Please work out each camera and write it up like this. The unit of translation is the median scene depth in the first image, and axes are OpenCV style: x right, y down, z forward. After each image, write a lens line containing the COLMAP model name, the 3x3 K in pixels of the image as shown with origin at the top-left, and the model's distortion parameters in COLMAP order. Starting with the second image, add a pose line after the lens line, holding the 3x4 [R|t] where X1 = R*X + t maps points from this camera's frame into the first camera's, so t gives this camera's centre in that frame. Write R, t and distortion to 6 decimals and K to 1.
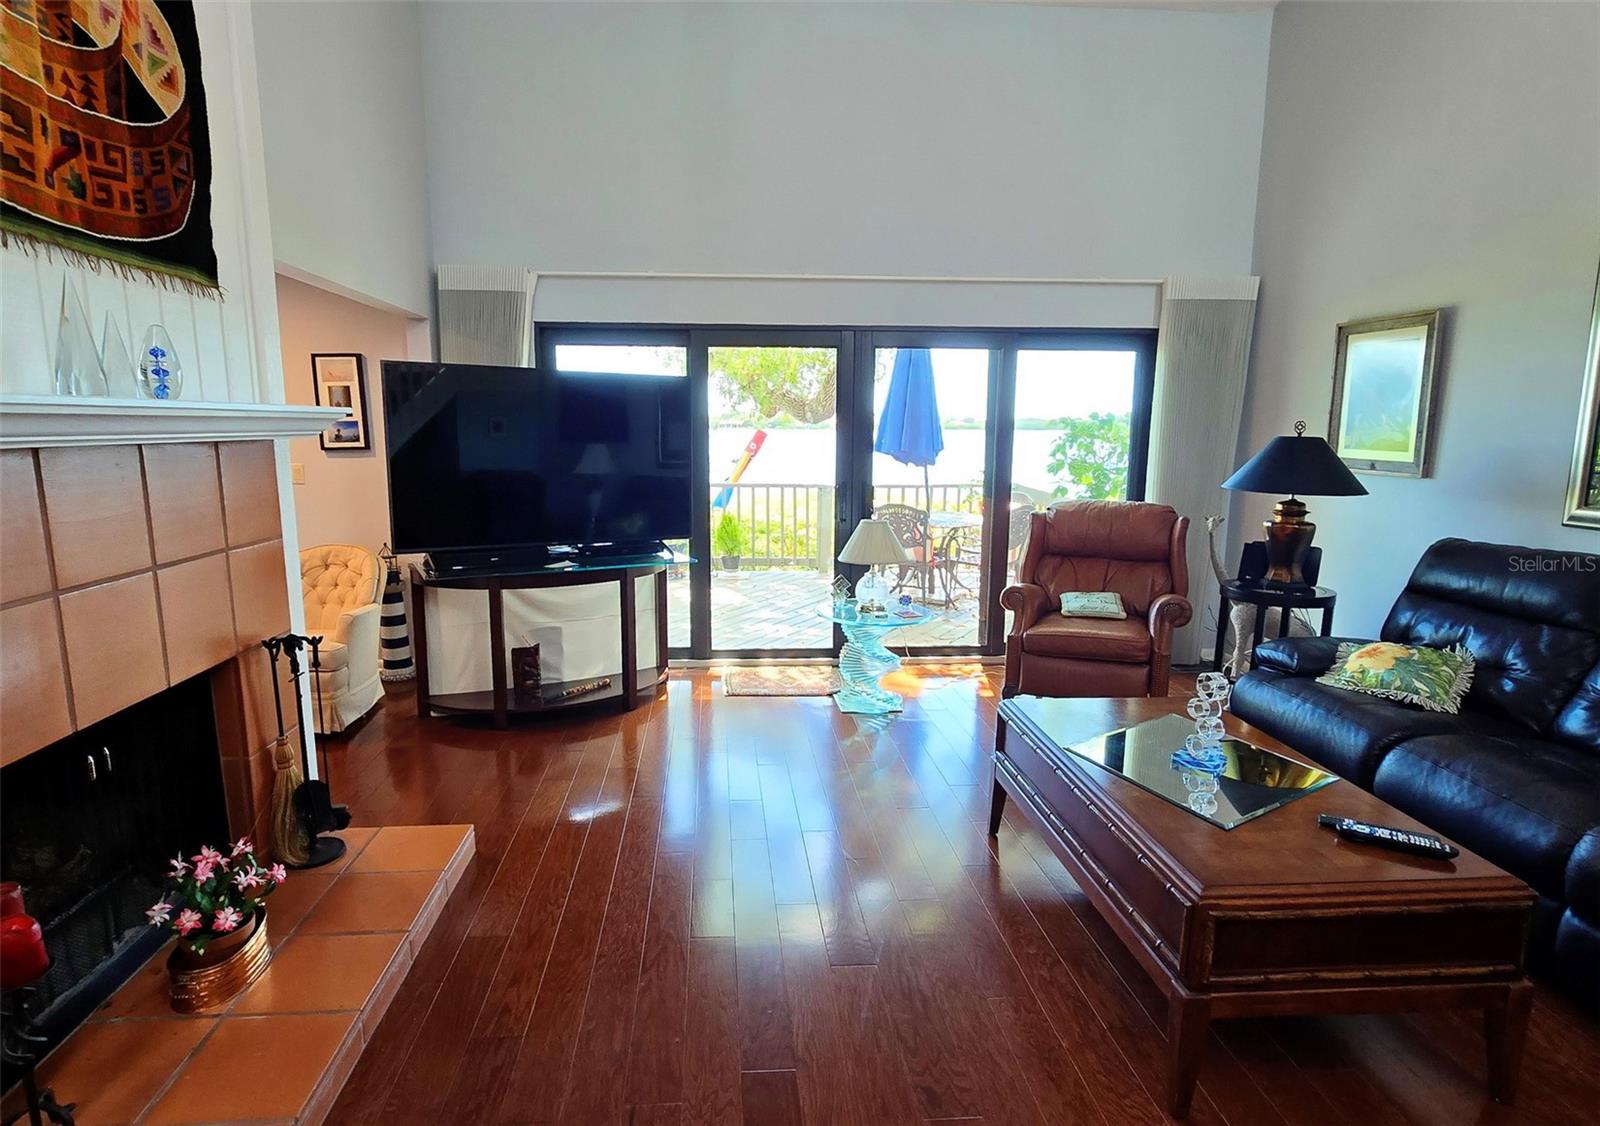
lens RADIAL K [[869.1, 0, 763.1], [0, 869.1, 565.9], [0, 0, 1]] dist [0.003790, -0.002687]
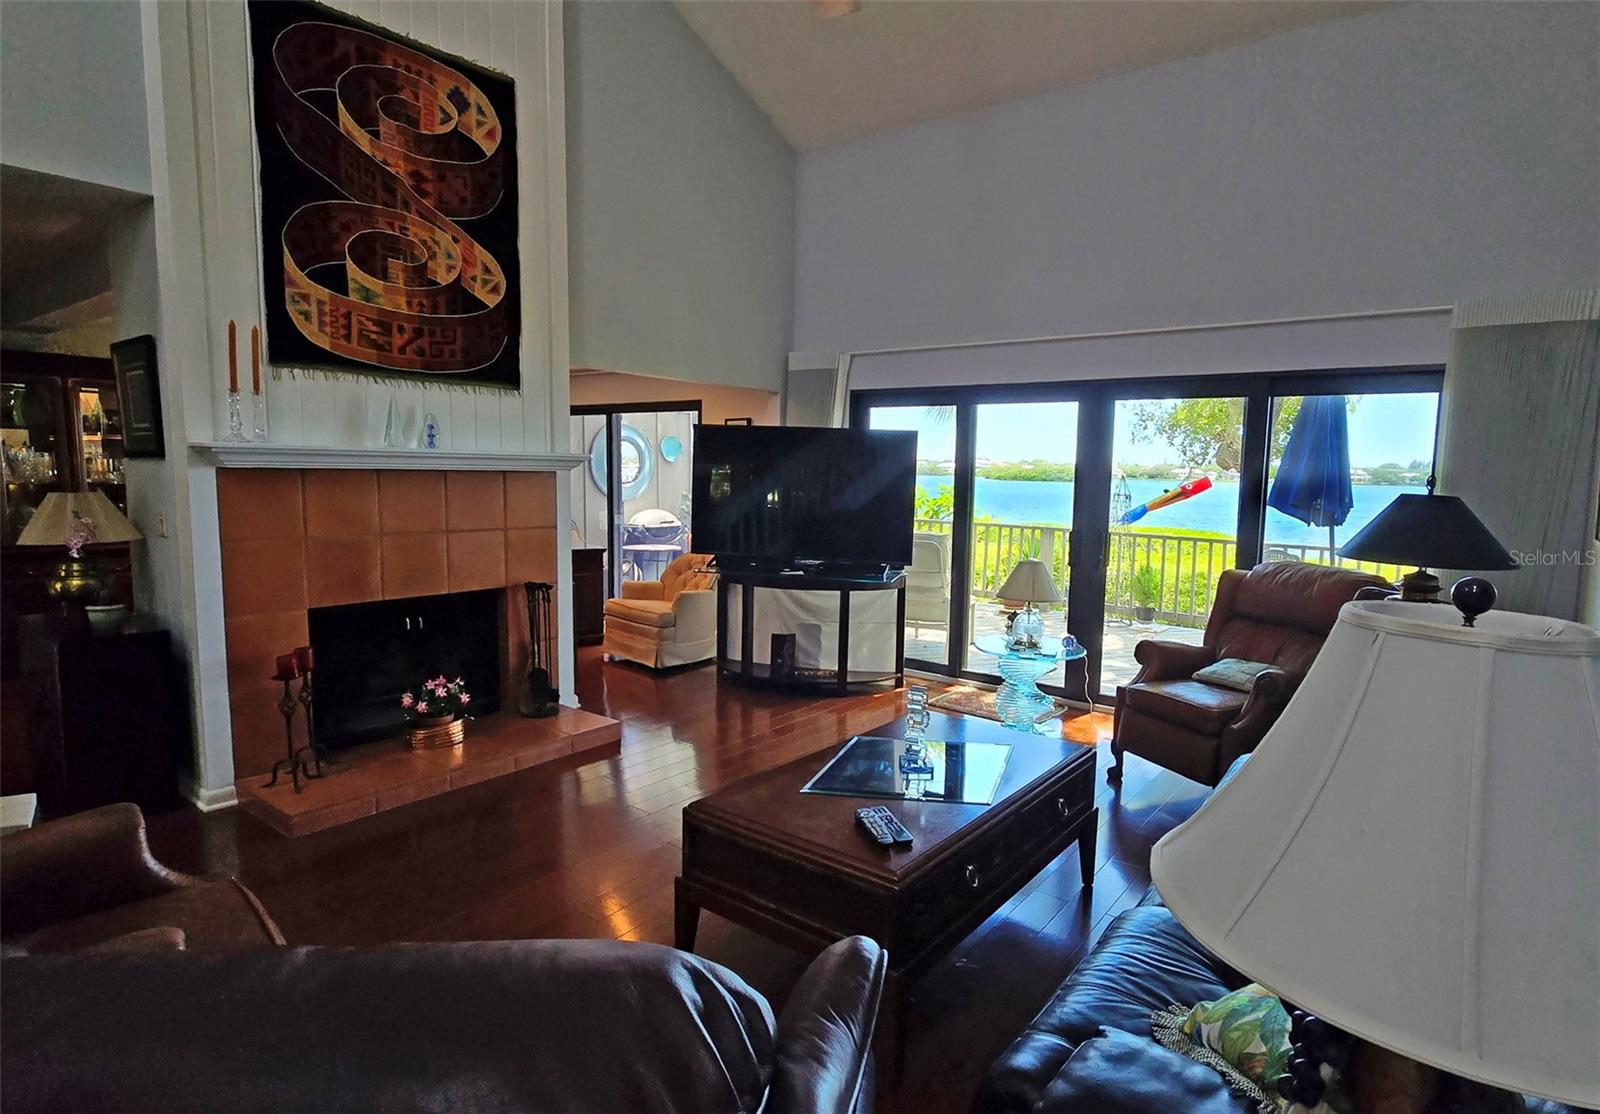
lens RADIAL K [[846.1, 0, 806.0], [0, 846.1, 557.7], [0, 0, 1]] dist [-0.001368, -0.003133]
pose [[0.757667, 0.082624, -0.647391, 0.654782], [-0.124125, 0.992091, -0.018650, -0.003293], [0.640730, 0.094488, 0.761930, 0.028771]]
